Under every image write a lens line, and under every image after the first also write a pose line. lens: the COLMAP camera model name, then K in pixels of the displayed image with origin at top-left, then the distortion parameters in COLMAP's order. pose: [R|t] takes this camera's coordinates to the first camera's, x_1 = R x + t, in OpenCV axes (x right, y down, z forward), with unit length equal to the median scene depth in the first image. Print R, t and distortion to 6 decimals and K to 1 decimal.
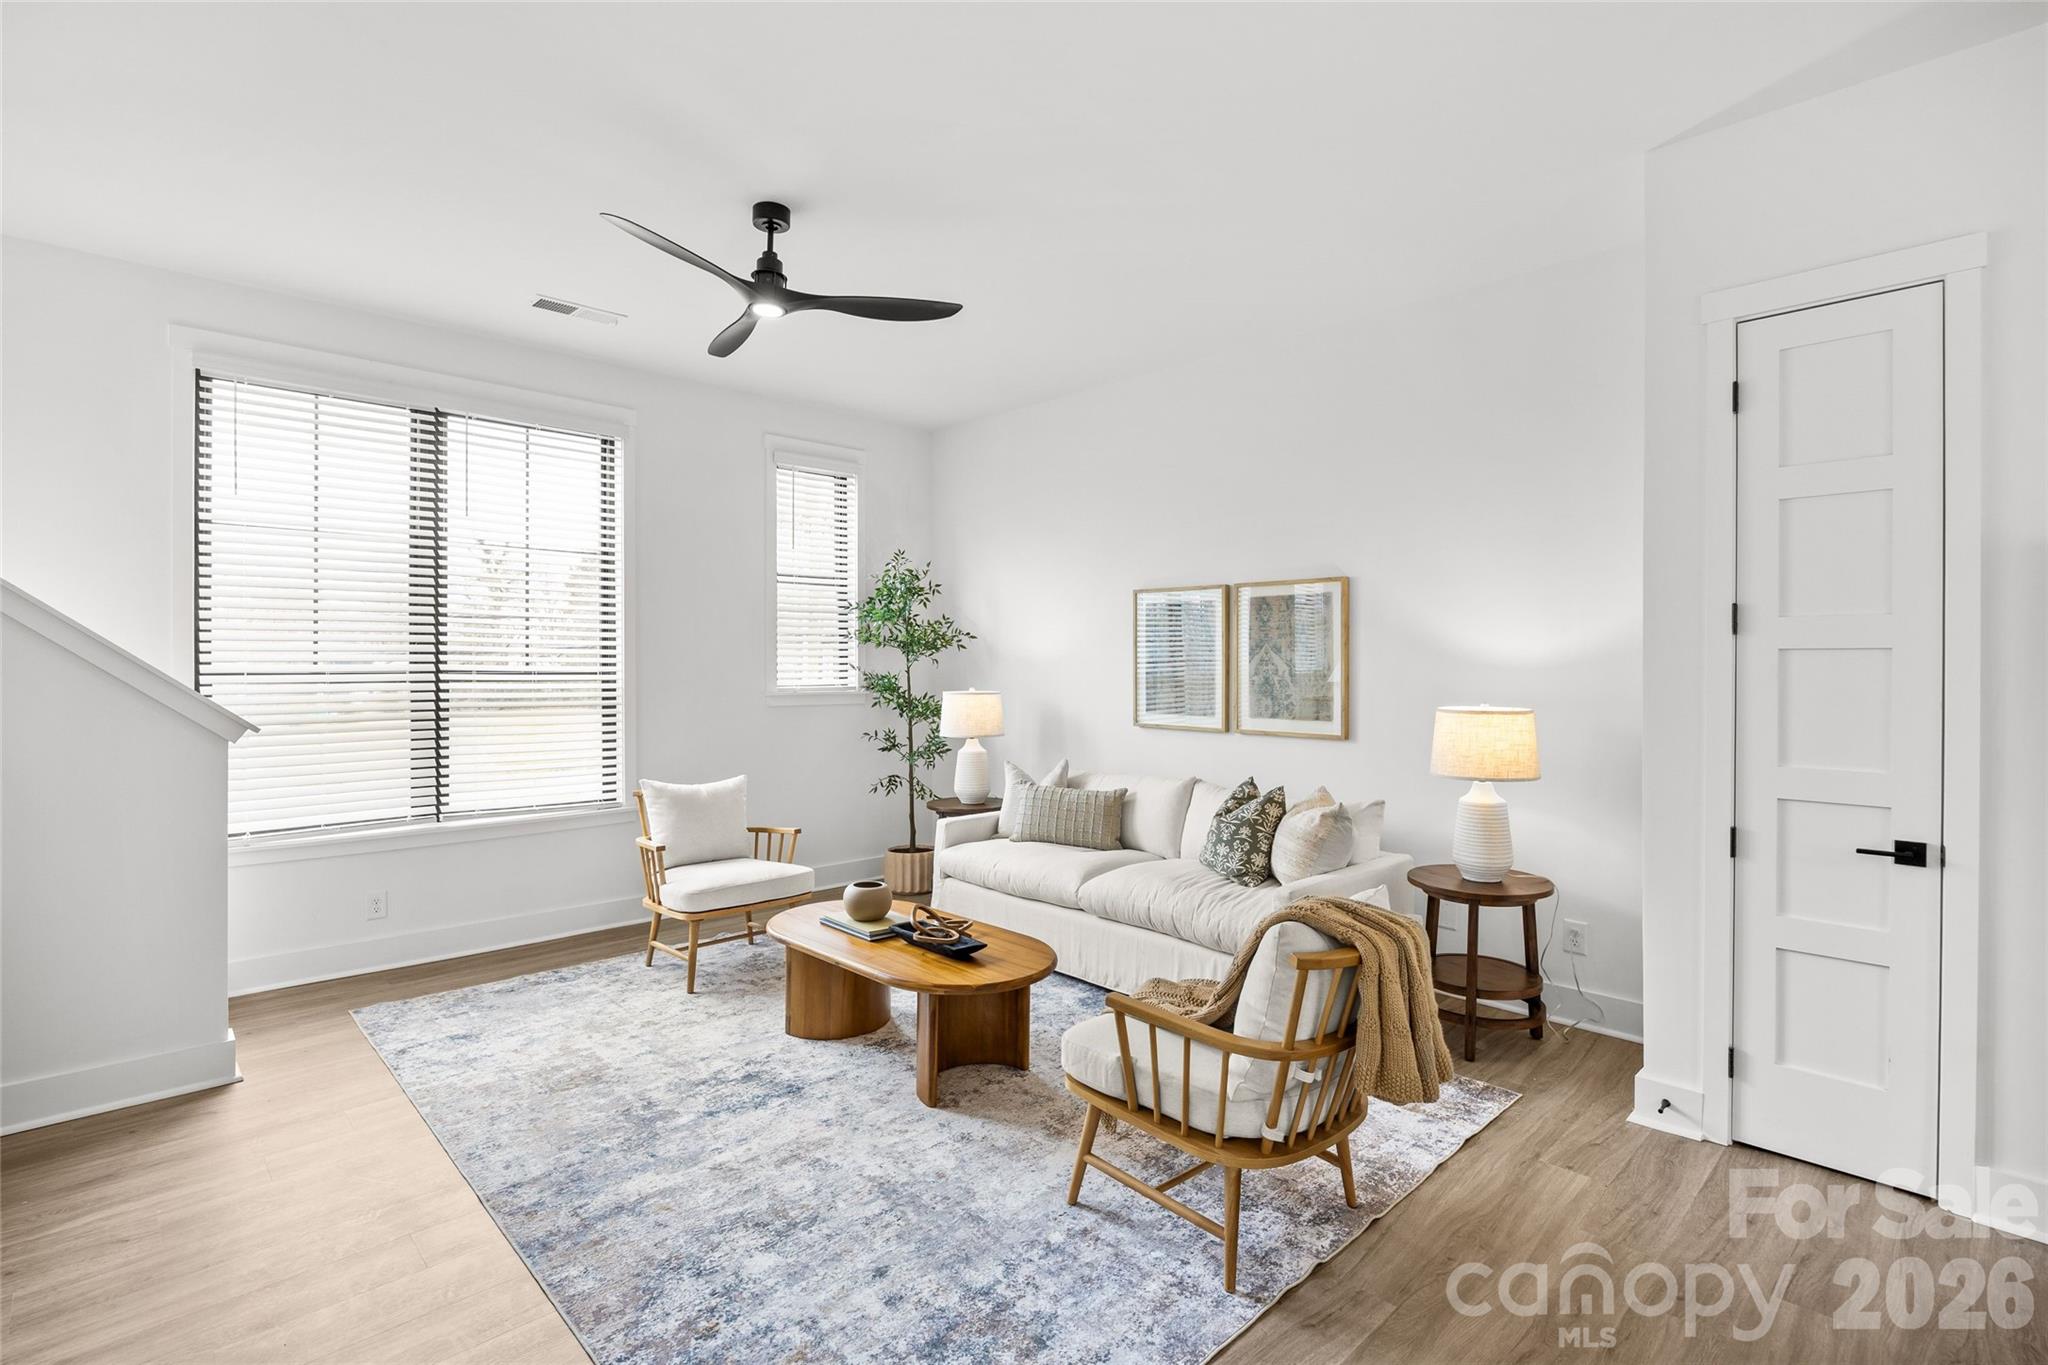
lens RADIAL K [[968.7, 0, 1026.5], [0, 968.7, 660.7], [0, 0, 1]] dist [-0.009666, 0.001919]
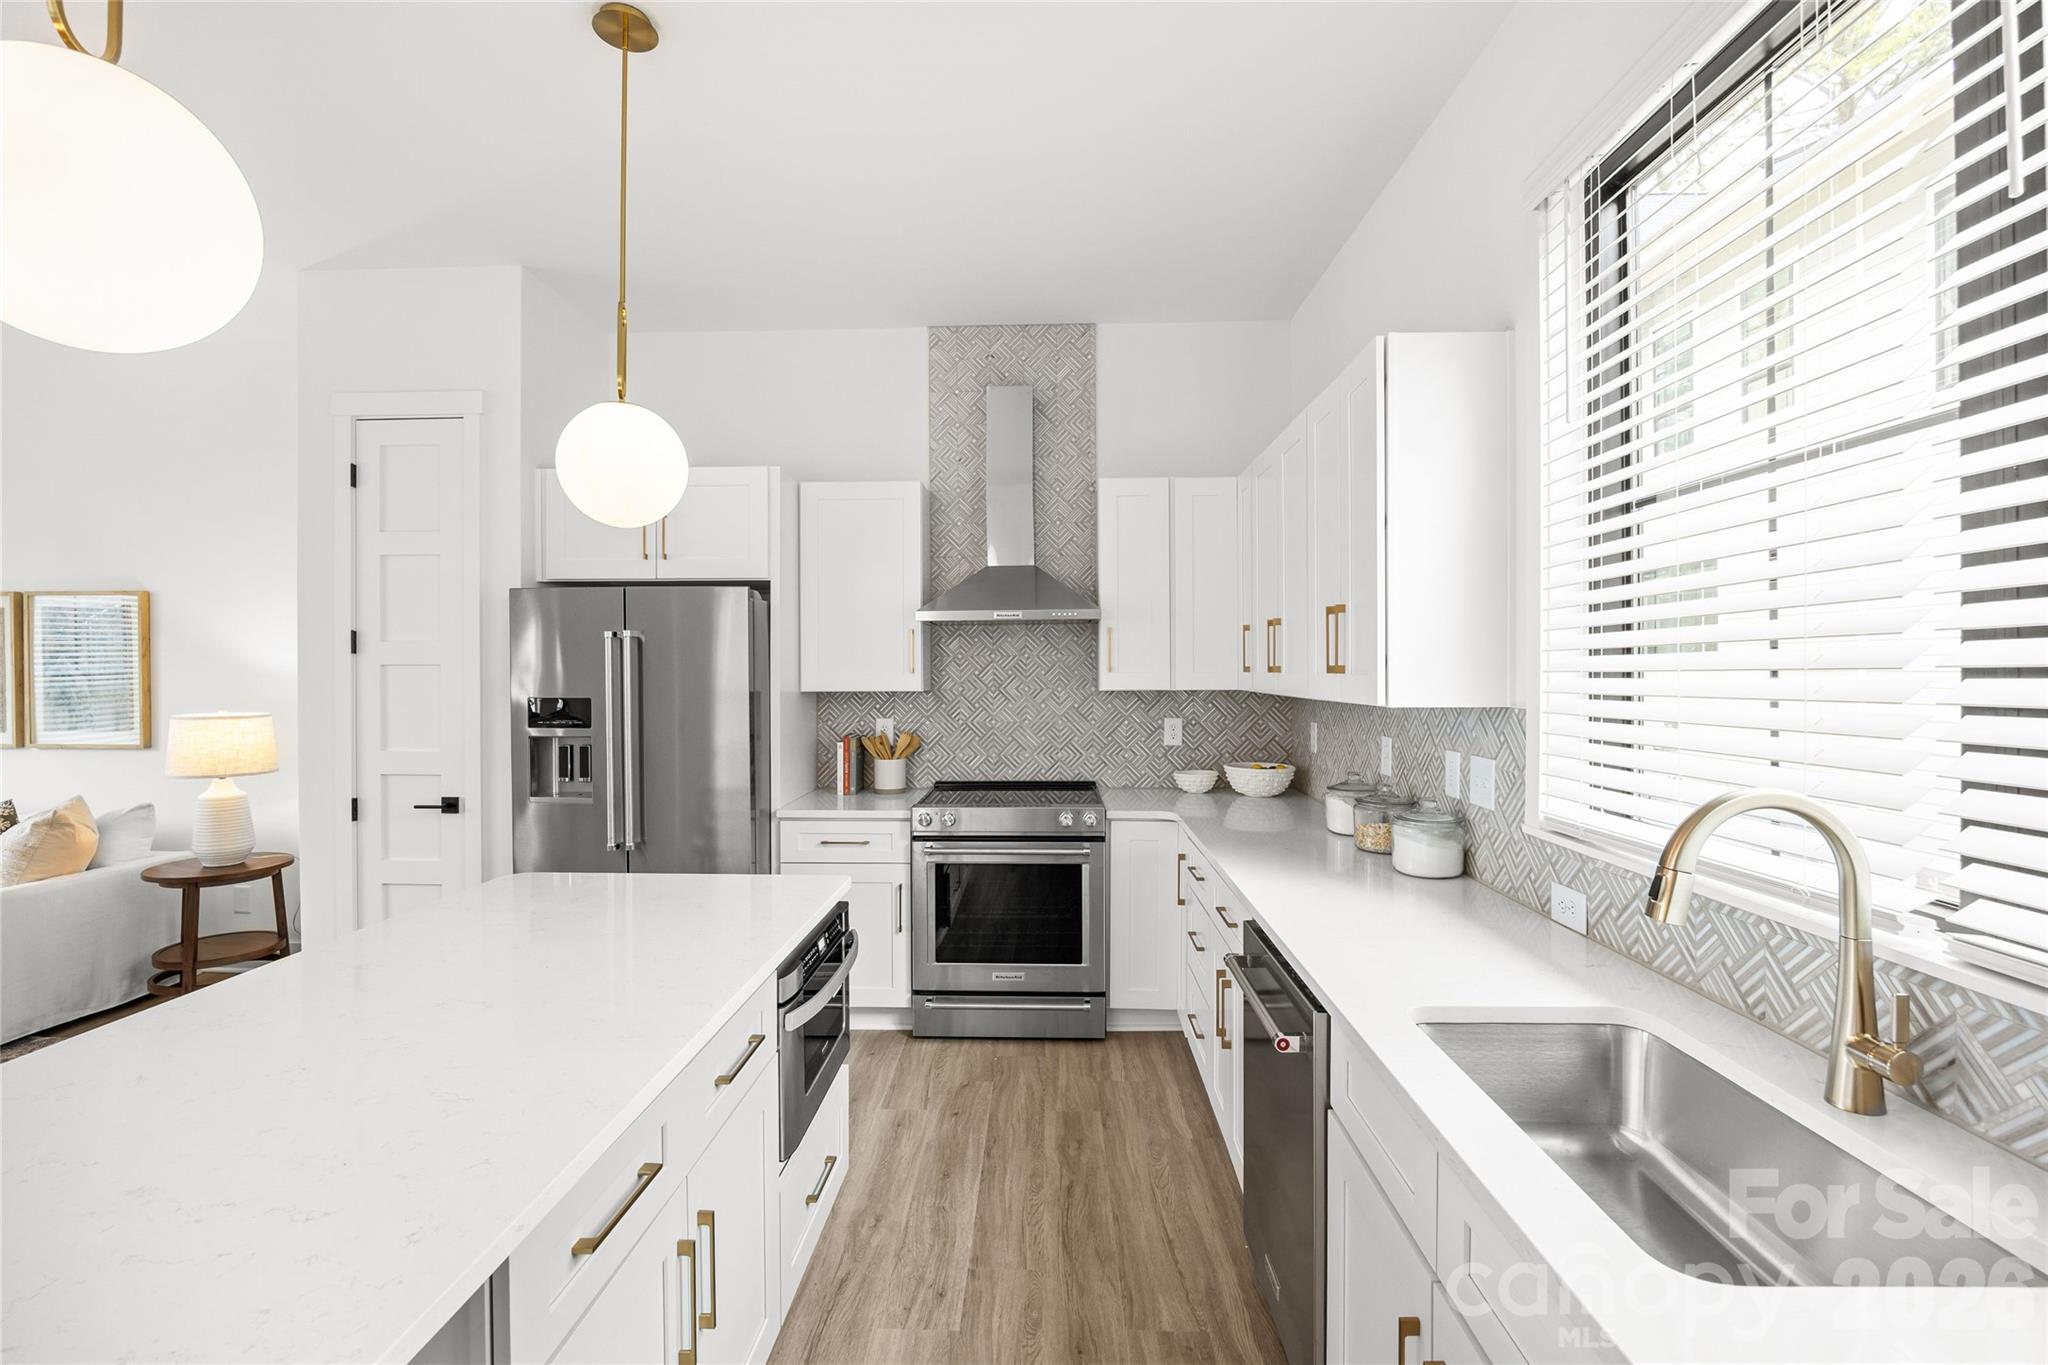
lens RADIAL K [[897.1, 0, 1026.1], [0, 897.1, 680.6], [0, 0, 1]] dist [-0.013971, 0.000038]
pose [[0.712103, -0.012861, 0.701958, 0.333169], [0.000287, 0.999837, 0.018028, -0.007669], [-0.702075, -0.012636, 0.711990, -0.329506]]
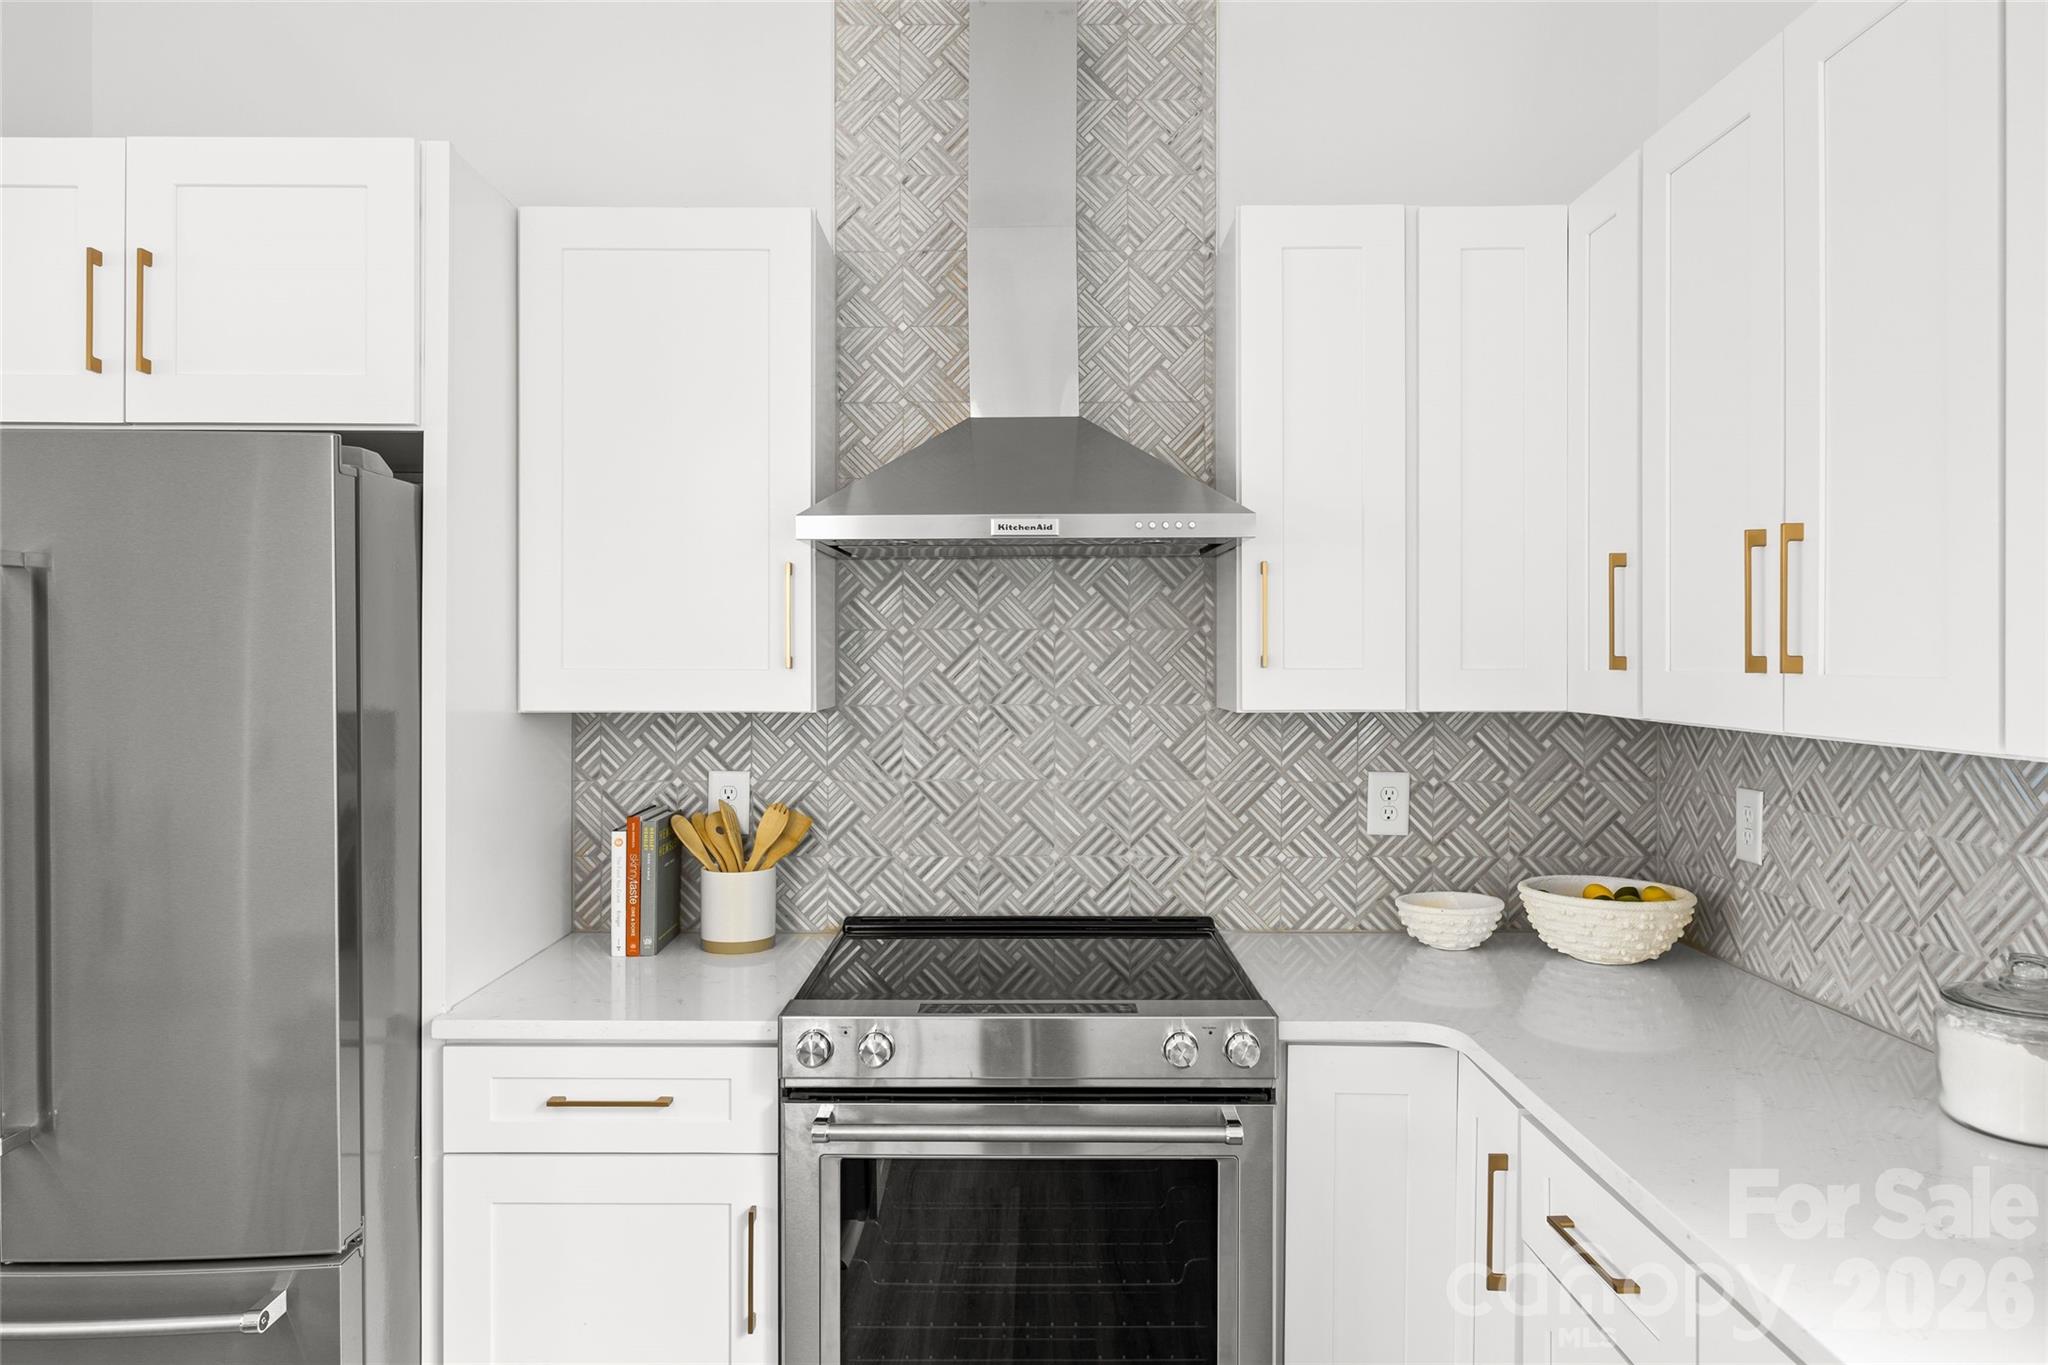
lens RADIAL K [[1312.0, 0, 1026.5], [0, 1312.0, 662.9], [0, 0, 1]] dist [-0.001049, 0.000788]
pose [[0.690448, -0.003653, 0.723373, 0.542885], [-0.003905, 0.999954, 0.008777, -0.006634], [-0.723372, -0.008885, 0.690402, -0.073812]]
